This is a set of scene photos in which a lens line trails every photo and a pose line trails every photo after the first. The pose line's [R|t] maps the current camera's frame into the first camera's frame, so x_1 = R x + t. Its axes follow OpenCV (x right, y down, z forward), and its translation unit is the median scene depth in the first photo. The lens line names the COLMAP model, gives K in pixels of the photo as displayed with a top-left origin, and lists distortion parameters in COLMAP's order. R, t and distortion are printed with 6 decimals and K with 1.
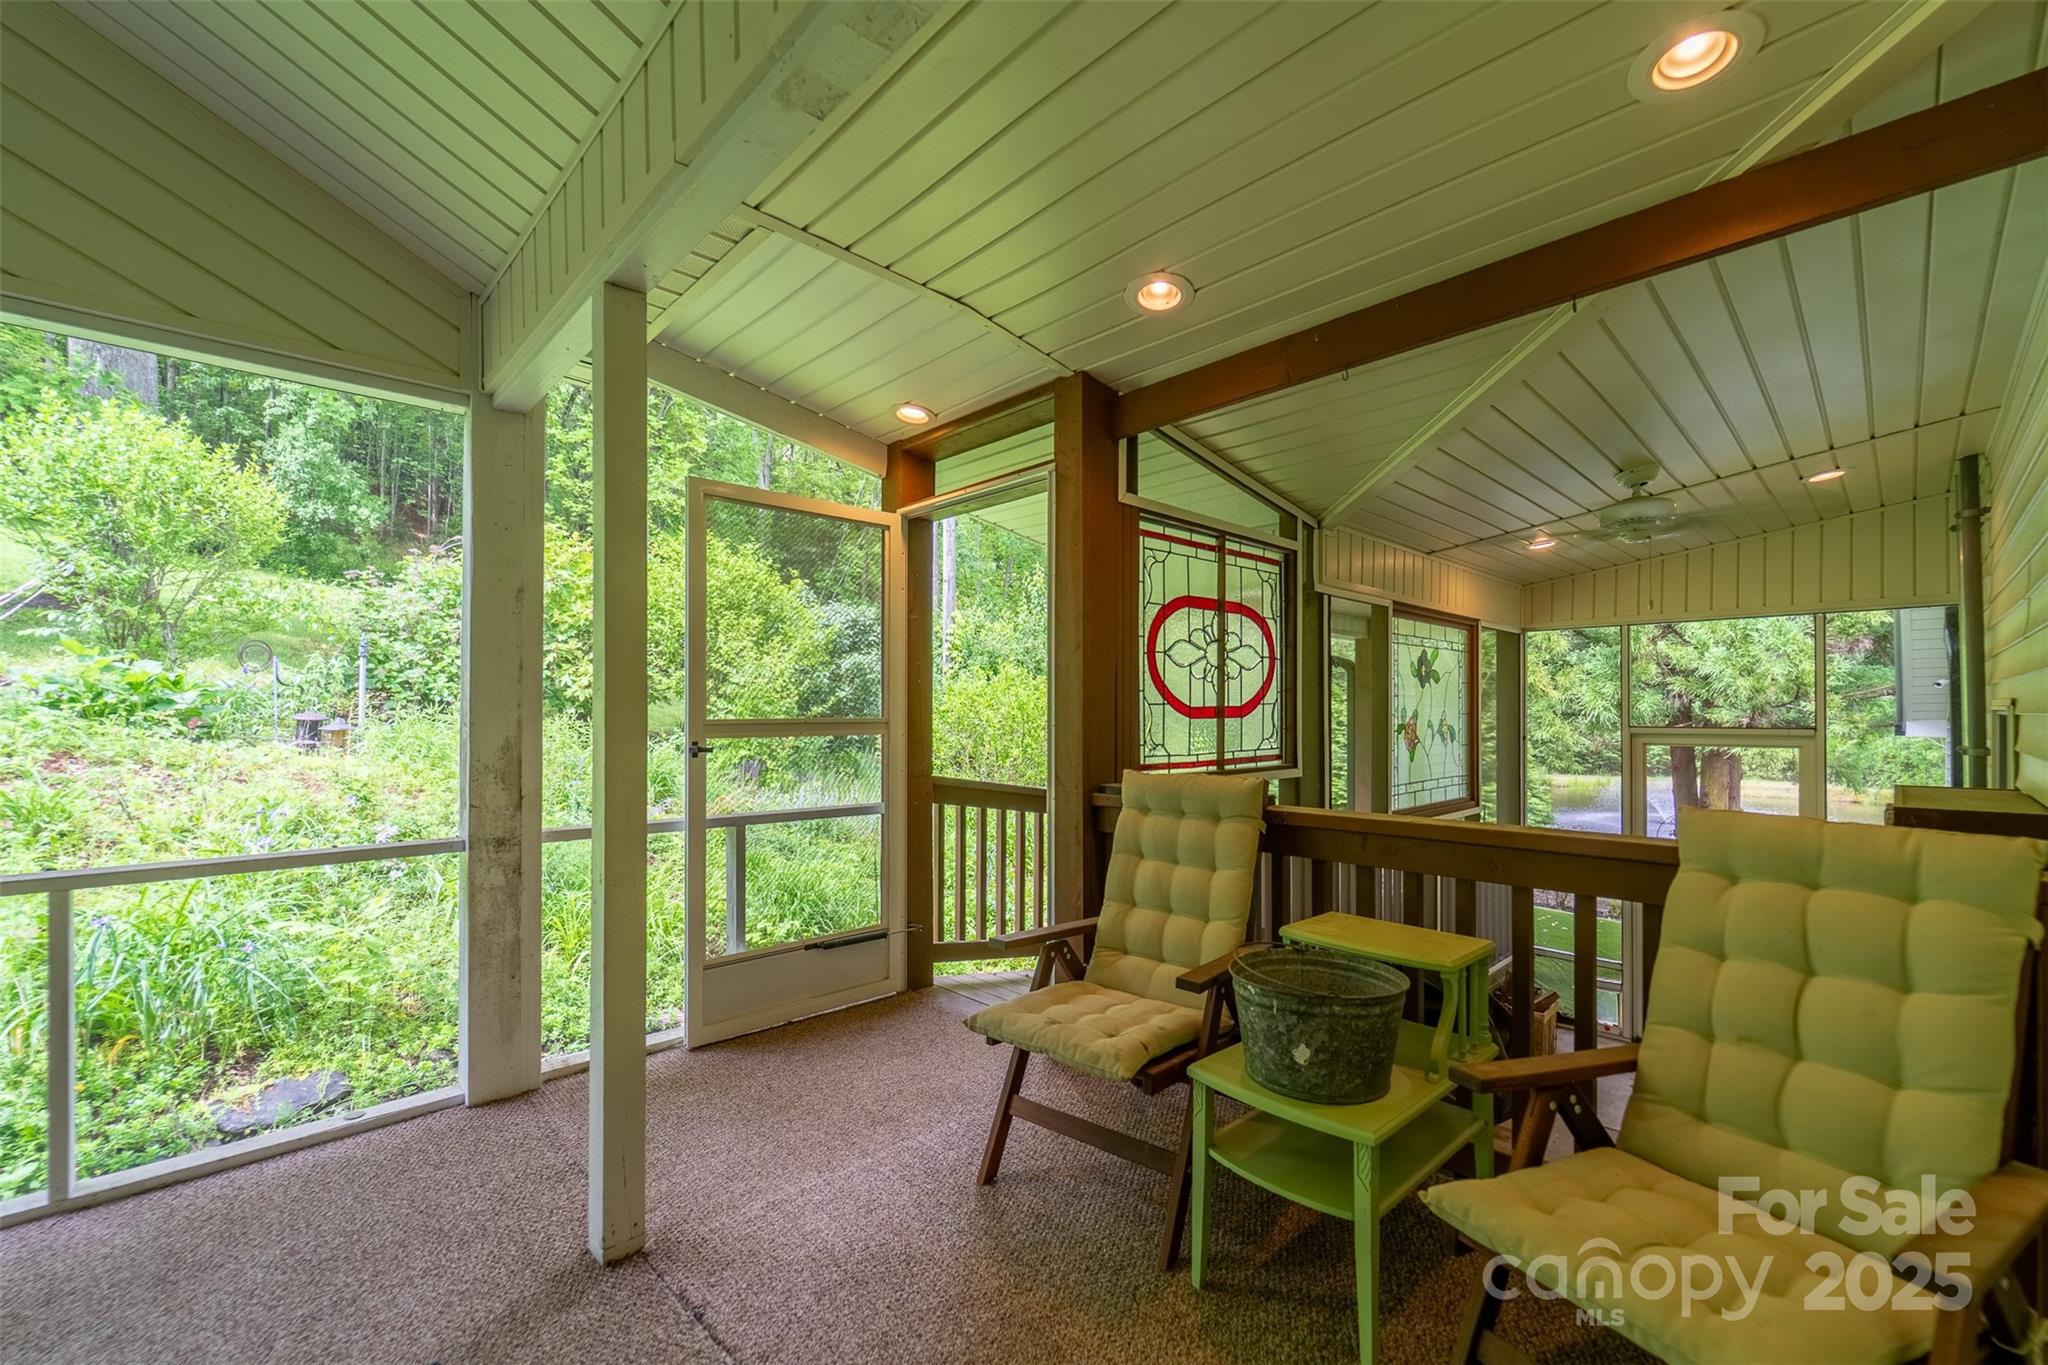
lens RADIAL K [[834.3, 0, 1027.9], [0, 834.3, 693.8], [0, 0, 1]] dist [0.001316, -0.000003]
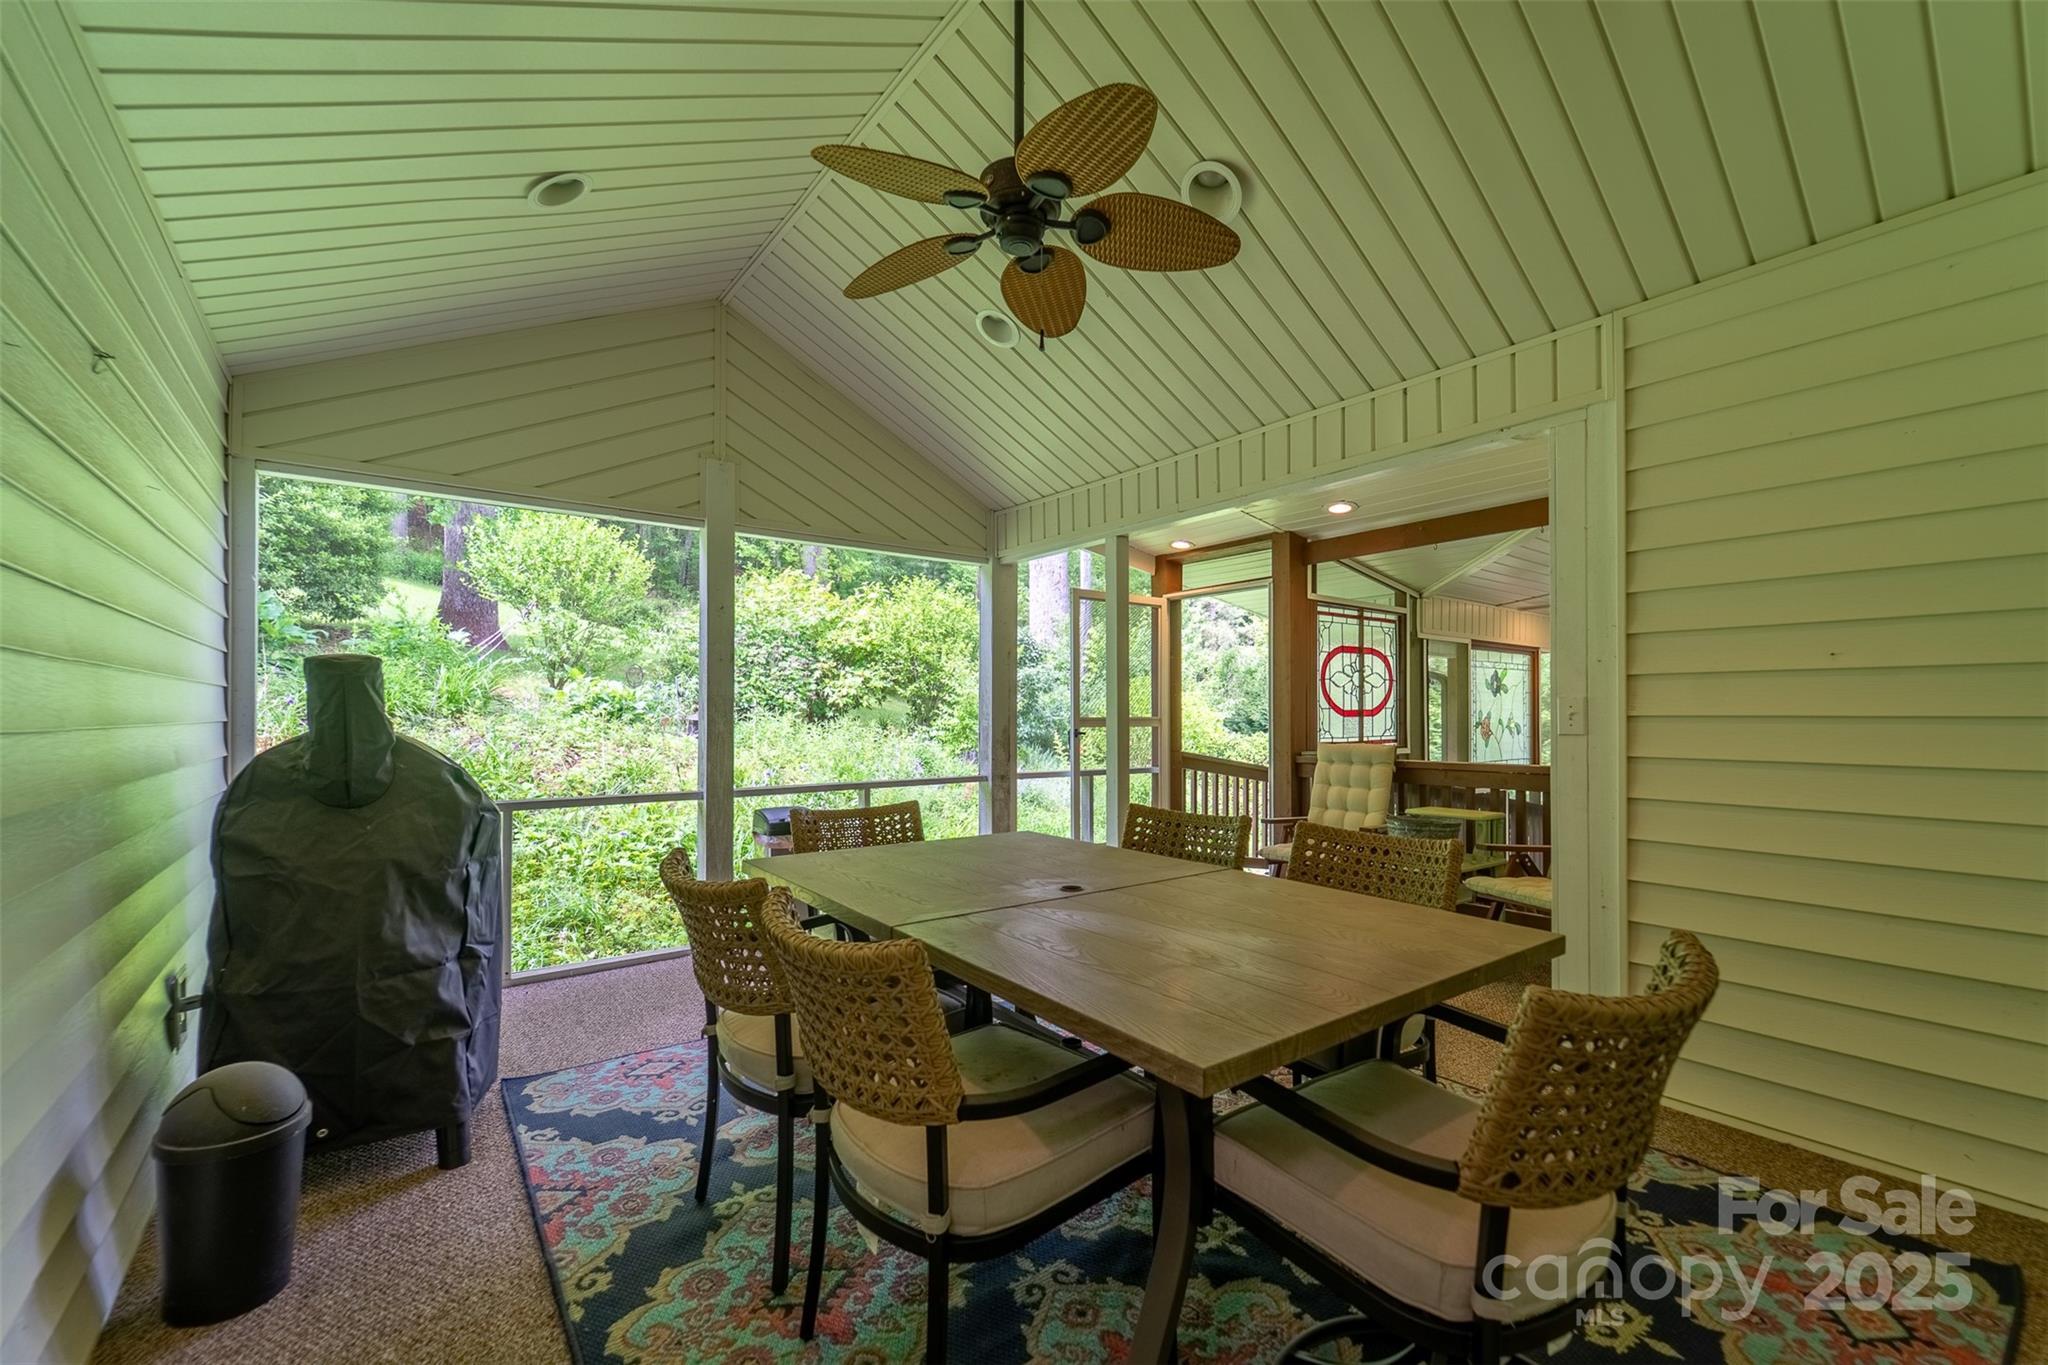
lens RADIAL K [[834.3, 0, 1019.0], [0, 834.3, 697.9], [0, 0, 1]] dist [0.001316, -0.000003]
pose [[0.994304, -0.003322, -0.106532, -0.279735], [0.003356, 0.999994, 0.000141, -0.011480], [0.106531, -0.000498, 0.994309, -0.762670]]
